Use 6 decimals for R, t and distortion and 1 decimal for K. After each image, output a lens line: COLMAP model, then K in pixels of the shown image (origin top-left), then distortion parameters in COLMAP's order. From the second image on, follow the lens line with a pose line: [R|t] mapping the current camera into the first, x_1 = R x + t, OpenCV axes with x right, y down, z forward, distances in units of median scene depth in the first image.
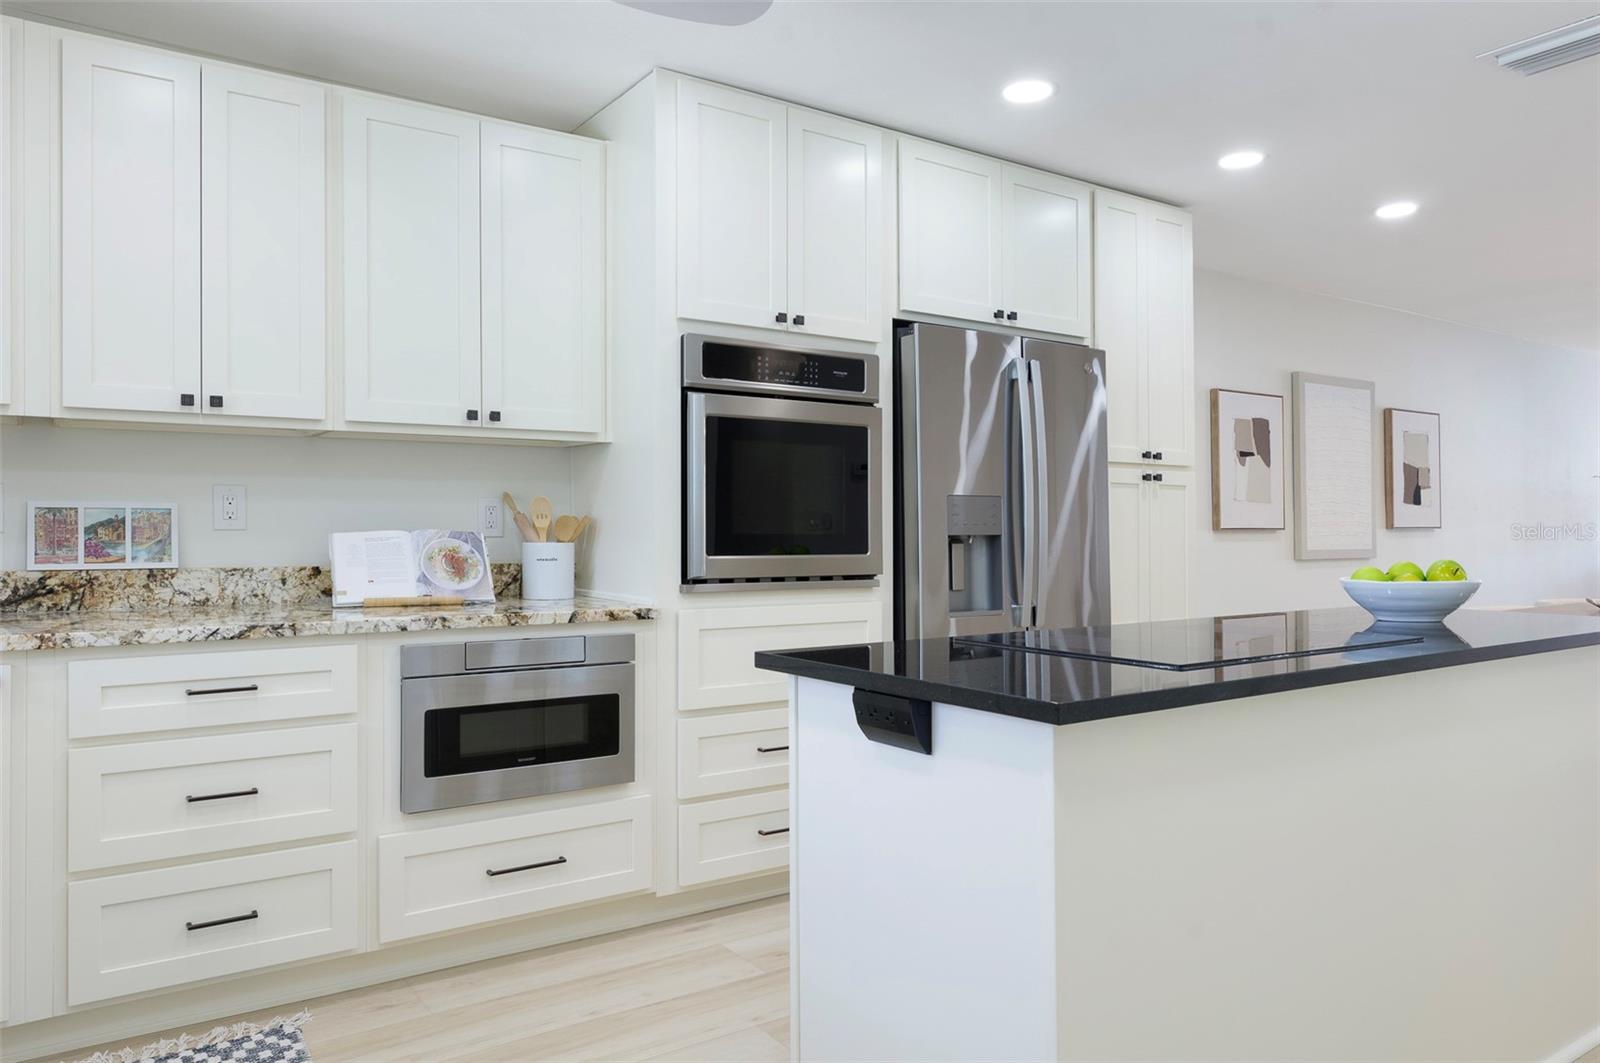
lens RADIAL K [[1092.9, 0, 798.3], [0, 1092.9, 494.4], [0, 0, 1]] dist [0.003808, 0.001384]
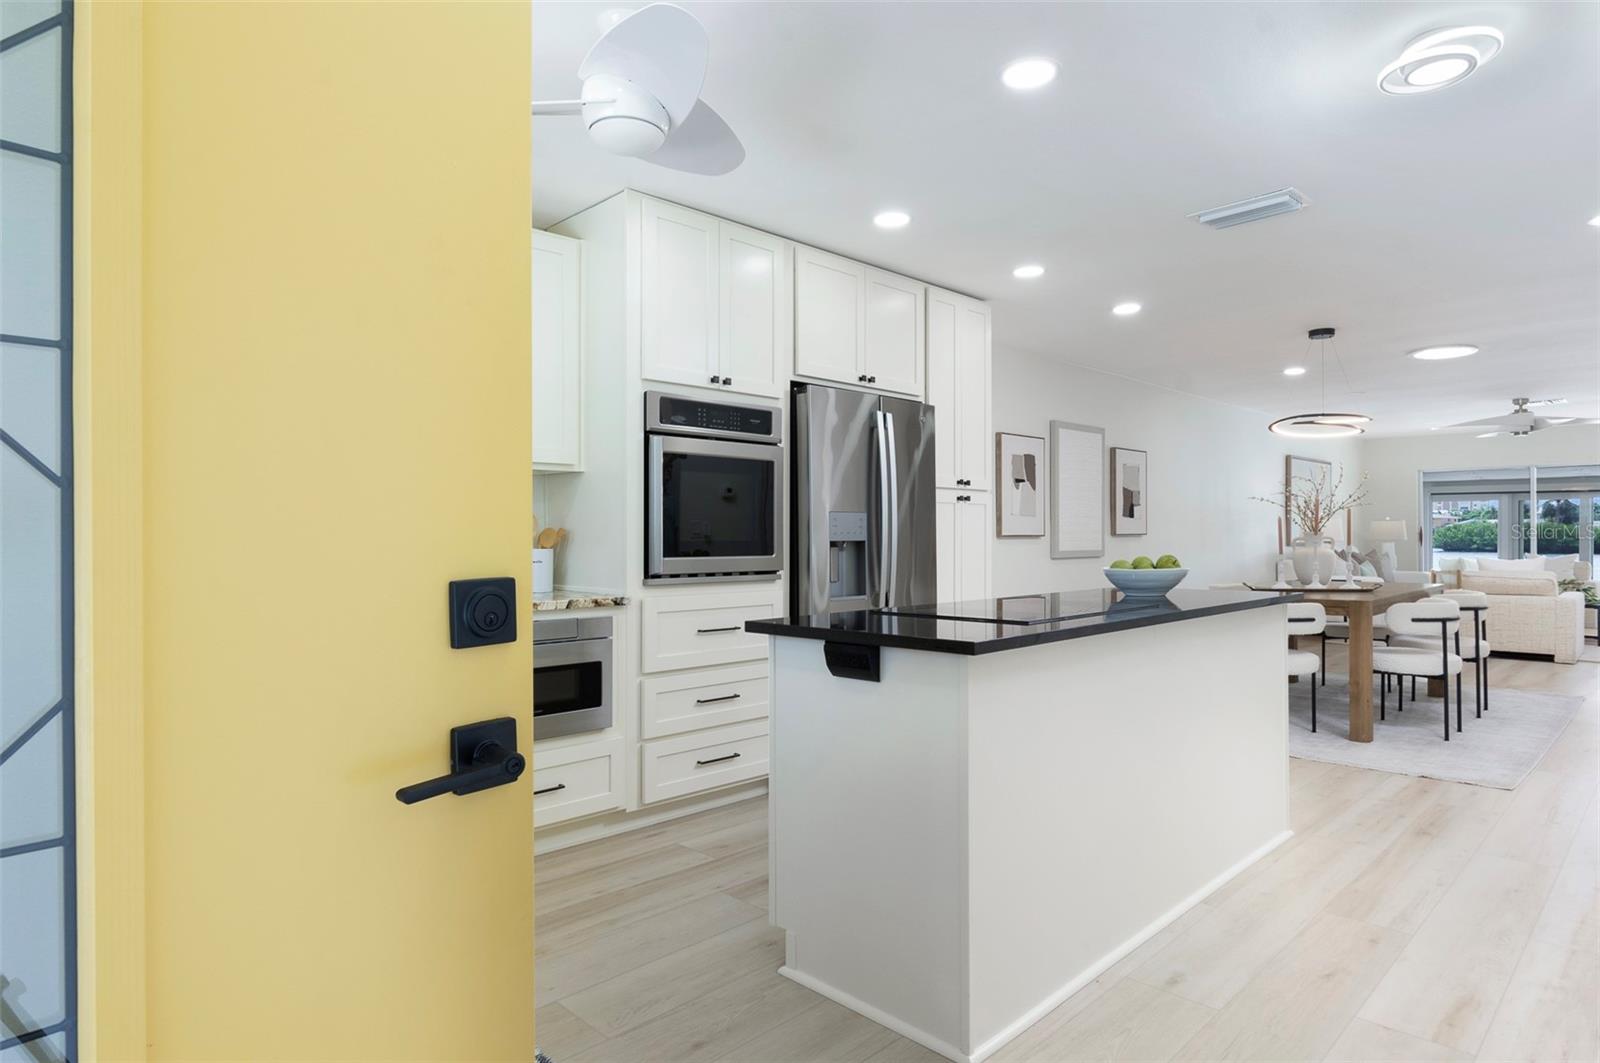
lens RADIAL K [[920.0, 0, 801.8], [0, 920.0, 533.5], [0, 0, 1]] dist [-0.001042, -0.000754]
pose [[0.982681, -0.004770, 0.185245, -0.110349], [-0.000194, 0.999642, 0.026768, -0.002935], [-0.185306, -0.026340, 0.982328, -0.119822]]
